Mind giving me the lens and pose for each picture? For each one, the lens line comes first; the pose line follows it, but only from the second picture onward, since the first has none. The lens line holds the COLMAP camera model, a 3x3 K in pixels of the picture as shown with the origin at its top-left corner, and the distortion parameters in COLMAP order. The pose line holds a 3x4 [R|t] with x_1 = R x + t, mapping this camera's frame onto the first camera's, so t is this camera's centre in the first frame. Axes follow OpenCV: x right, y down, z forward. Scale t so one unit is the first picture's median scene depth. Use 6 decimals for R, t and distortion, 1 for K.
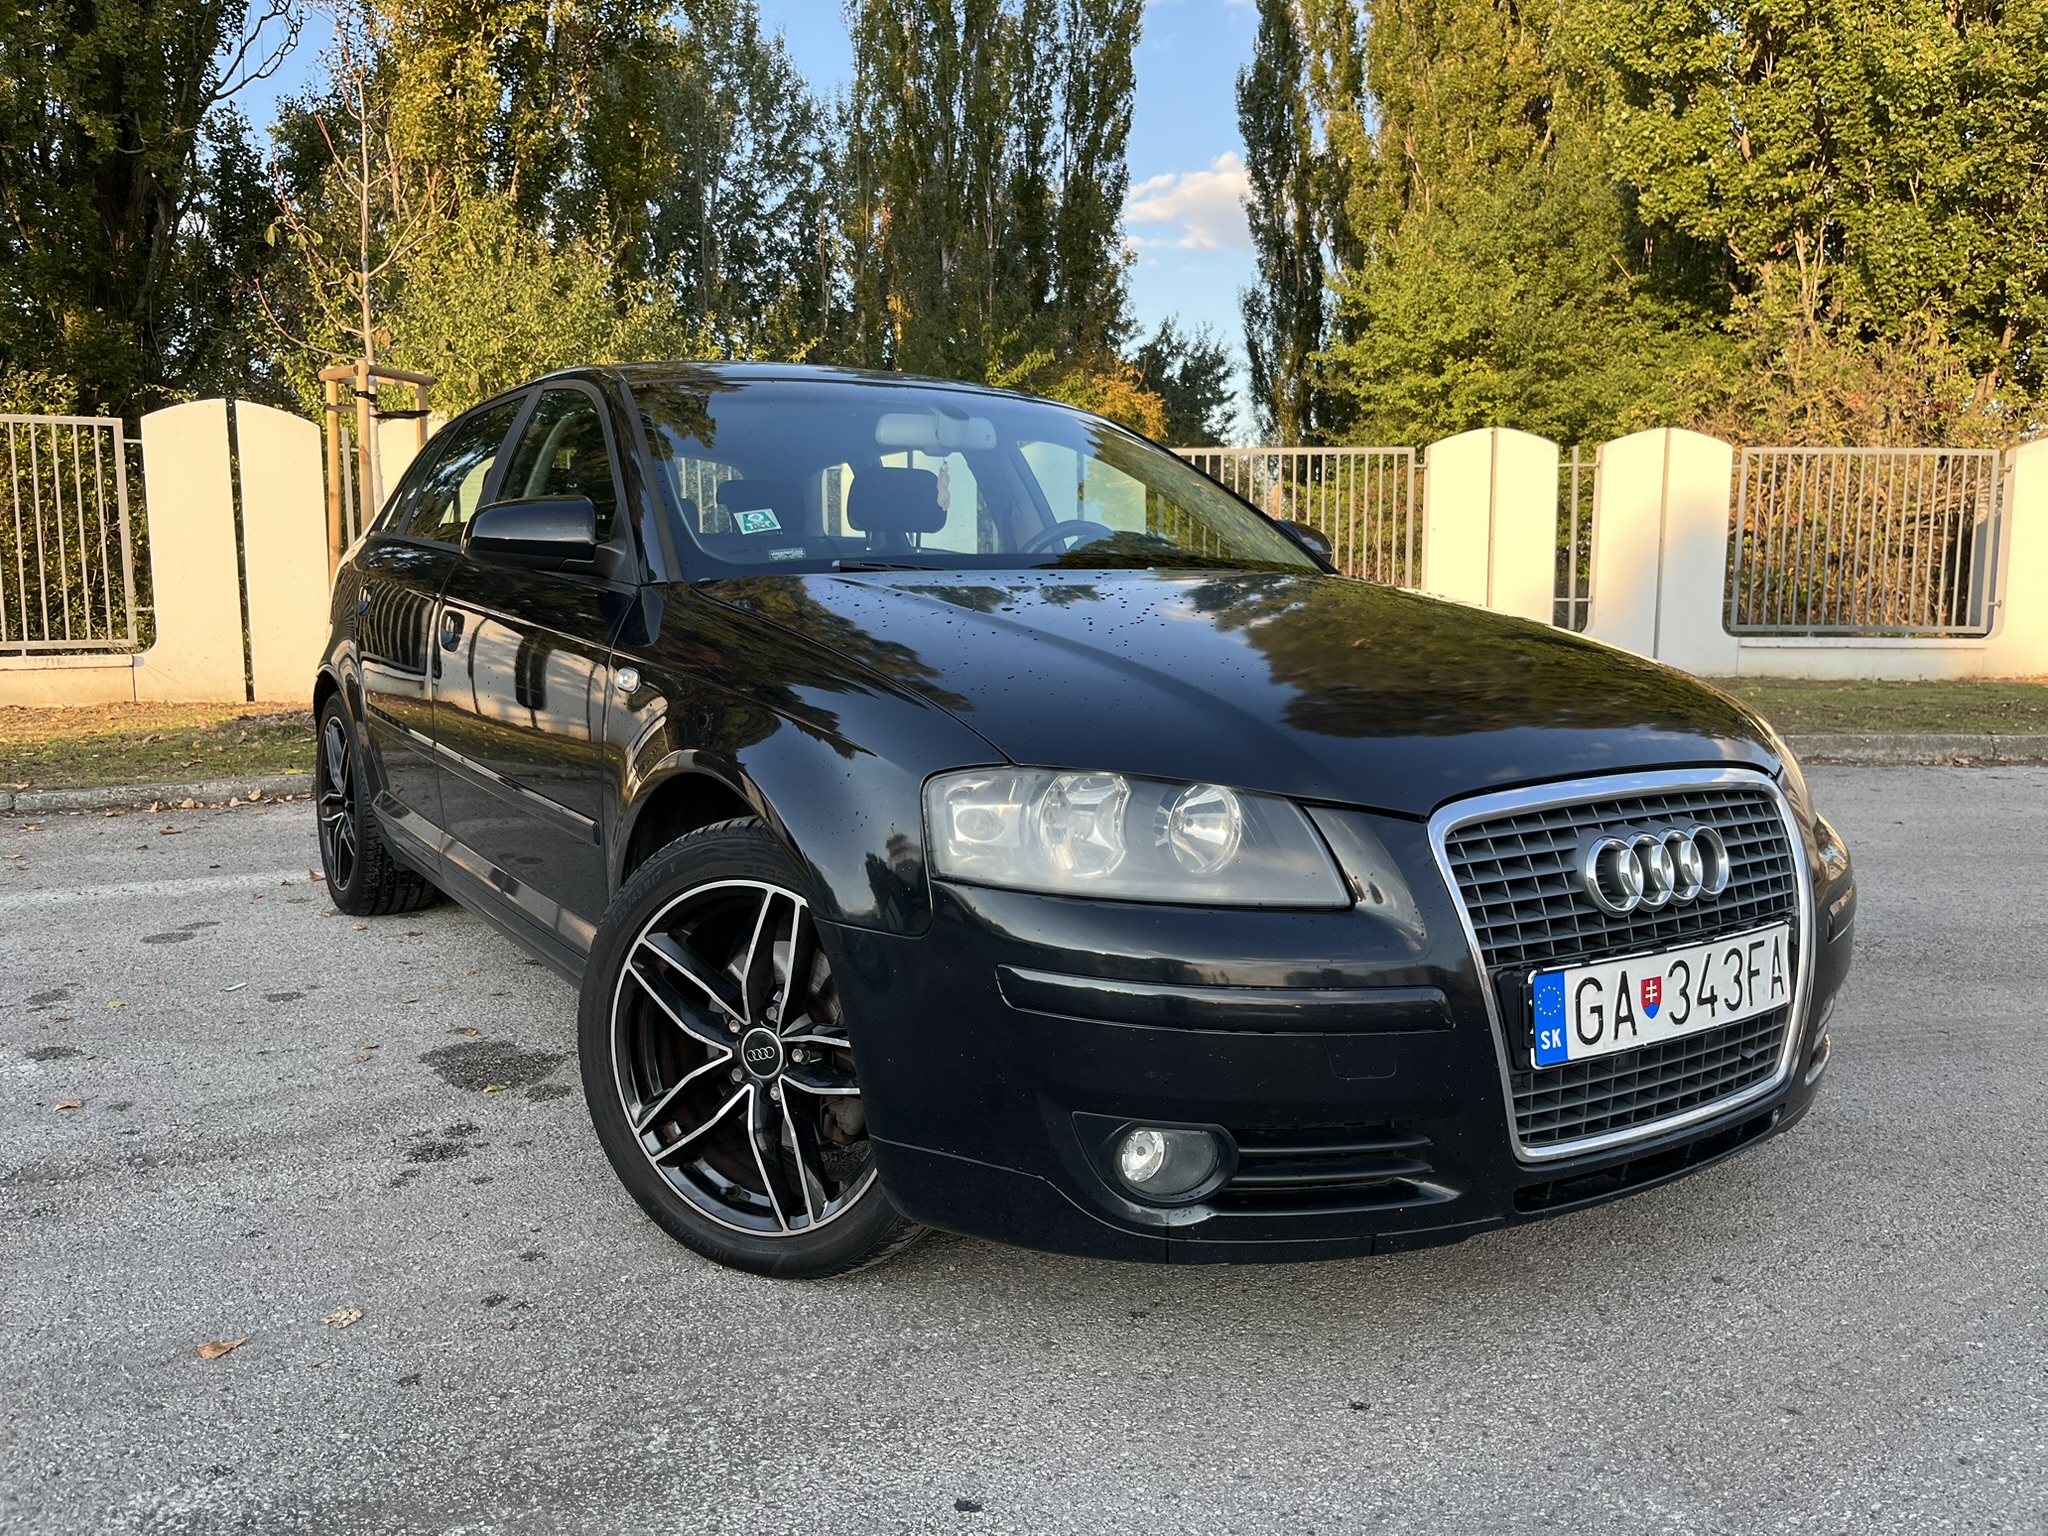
lens RADIAL K [[1573.9, 0, 1031.9], [0, 1573.9, 757.8], [0, 0, 1]] dist [0.059981, -0.091094]
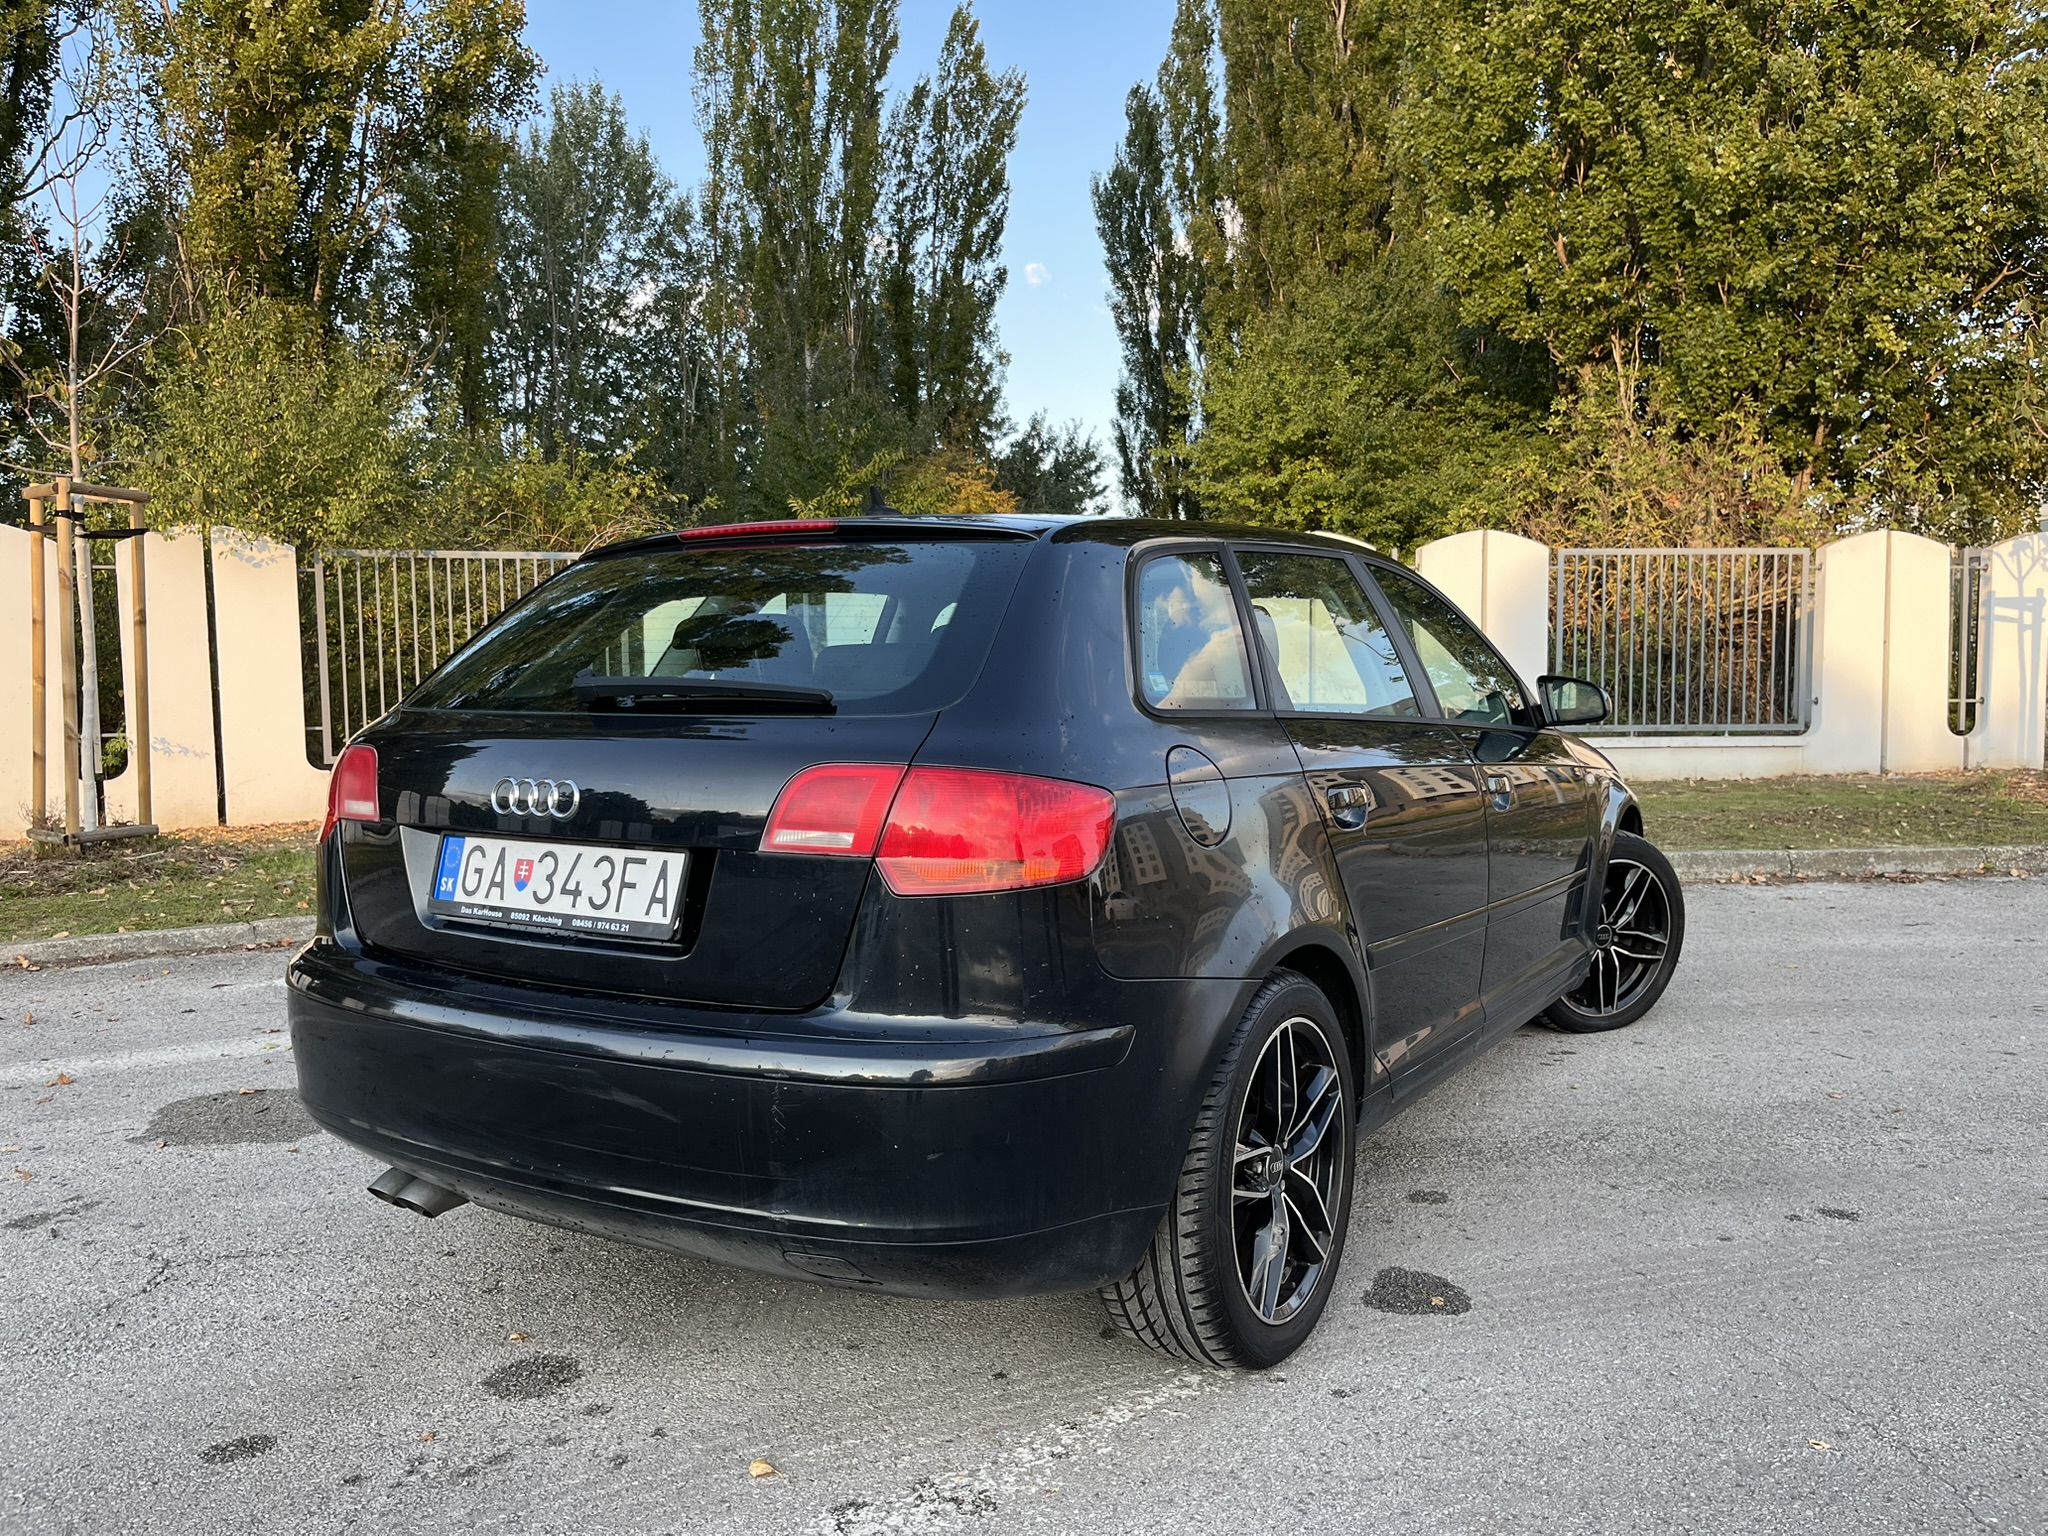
lens RADIAL K [[1573.9, 0, 1024.6], [0, 1573.9, 758.8], [0, 0, 1]] dist [0.059981, -0.091094]
pose [[0.997839, -0.017493, 0.063336, 0.037614], [0.020961, 0.998293, -0.054514, -0.013202], [-0.062274, 0.055724, 0.996502, 0.028941]]
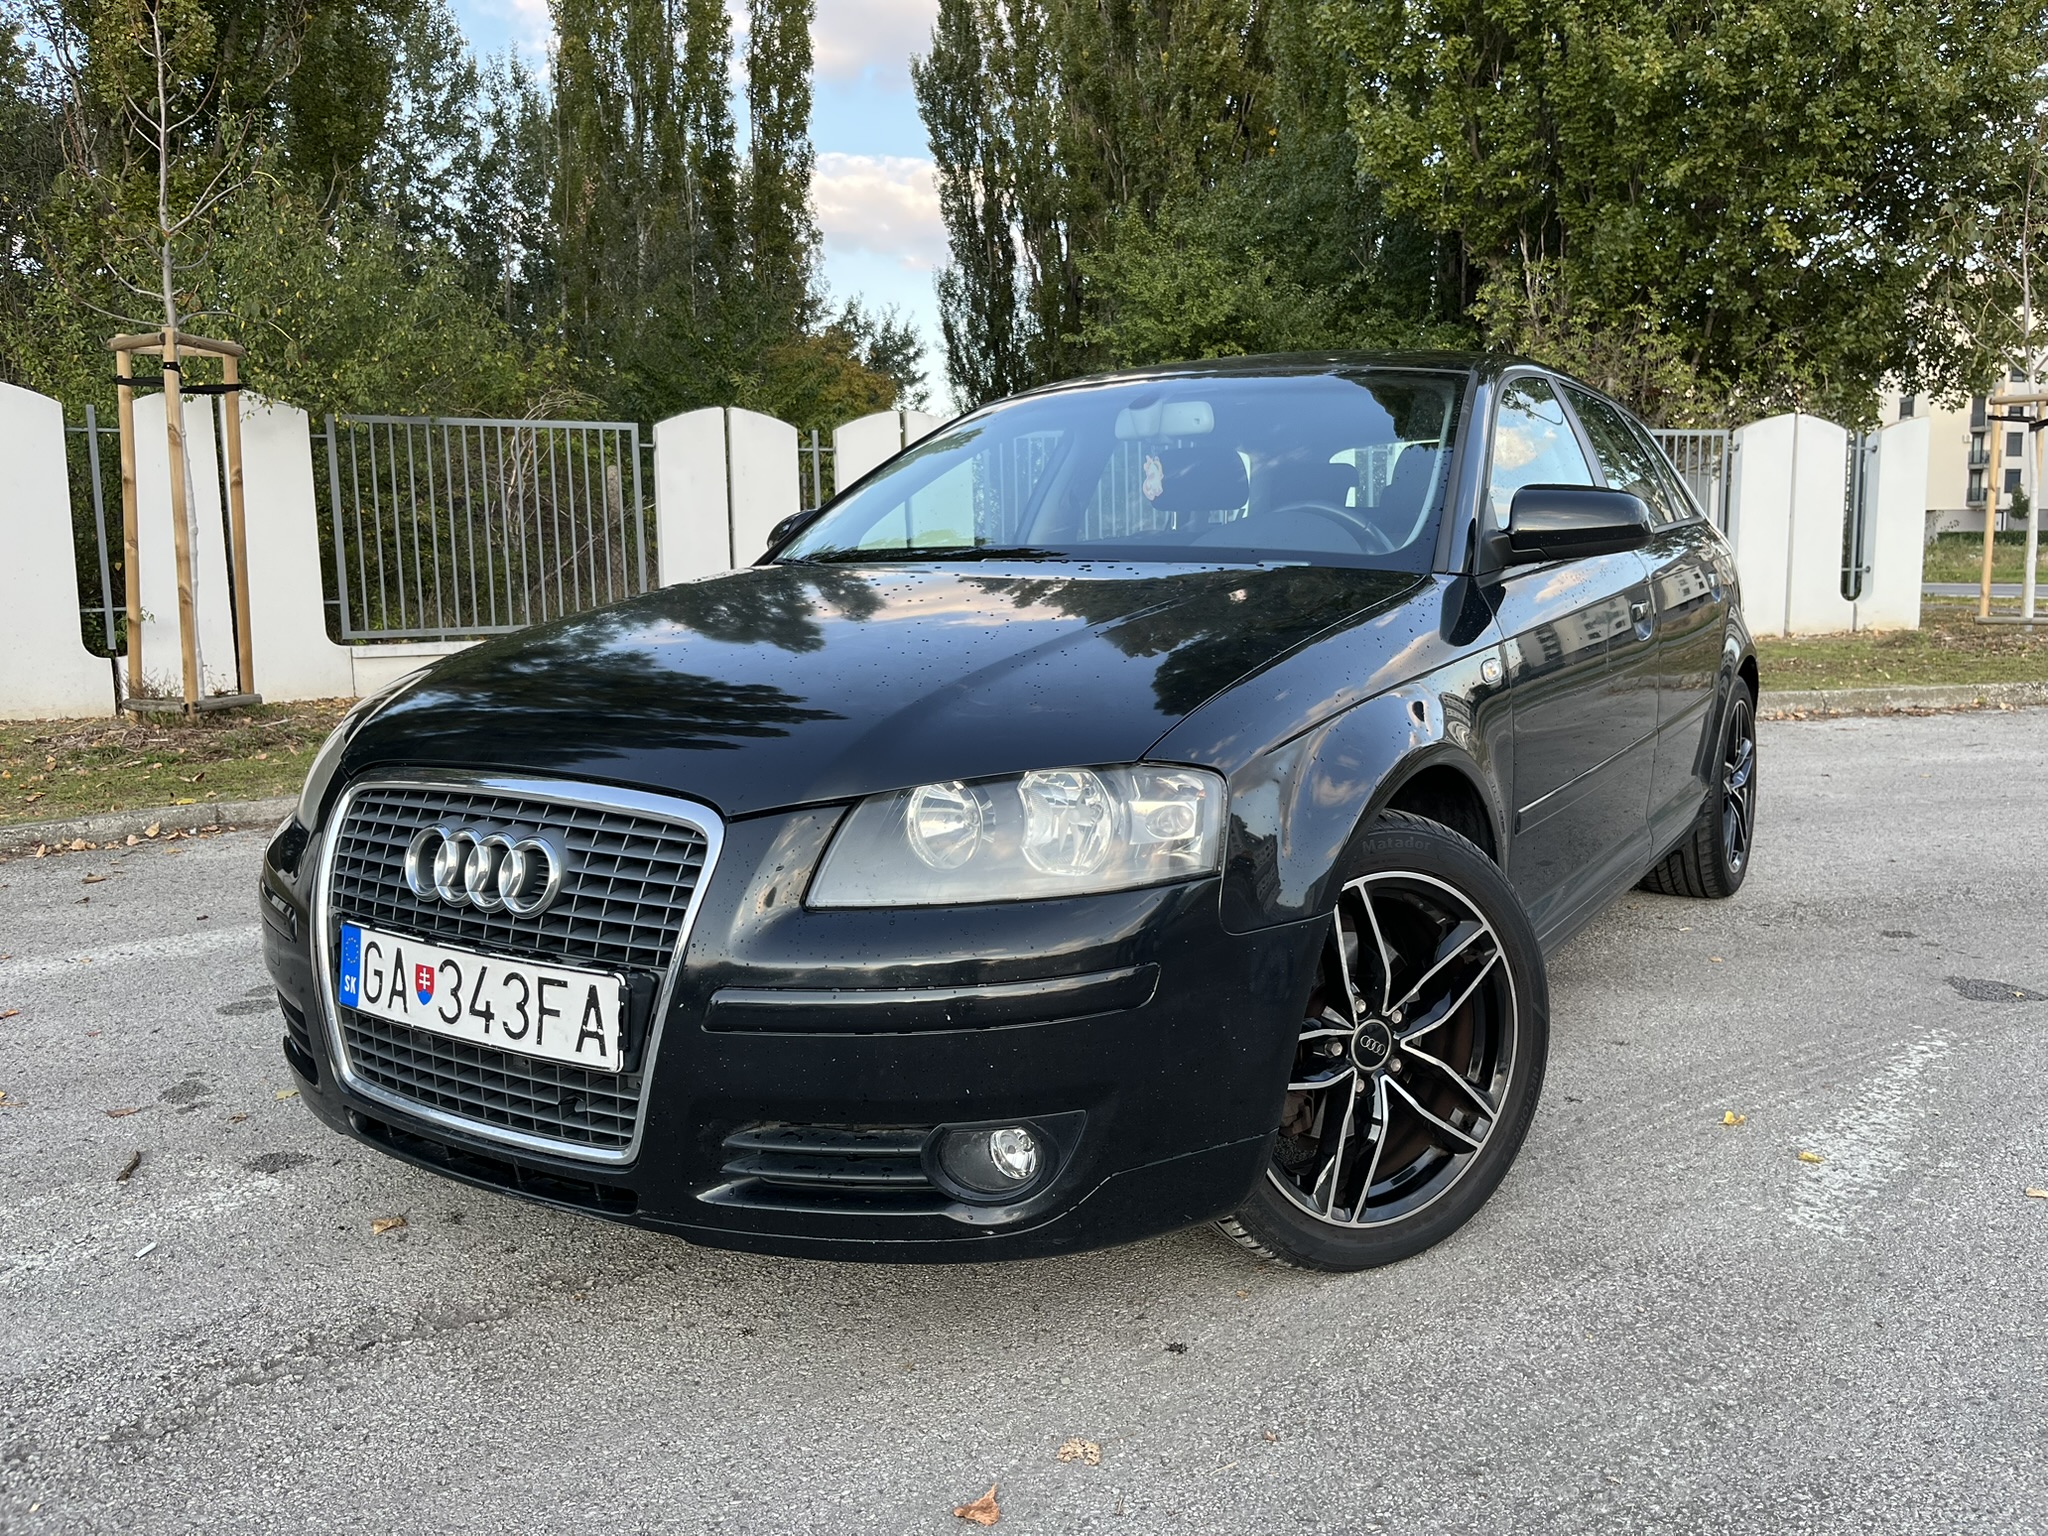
lens RADIAL K [[1573.9, 0, 1048.6], [0, 1573.9, 734.3], [0, 0, 1]] dist [0.059981, -0.091094]
pose [[0.976839, -0.040304, 0.210147, -0.072547], [0.040828, 0.999164, 0.001848, -0.003790], [-0.210046, 0.006775, 0.977668, 0.020509]]
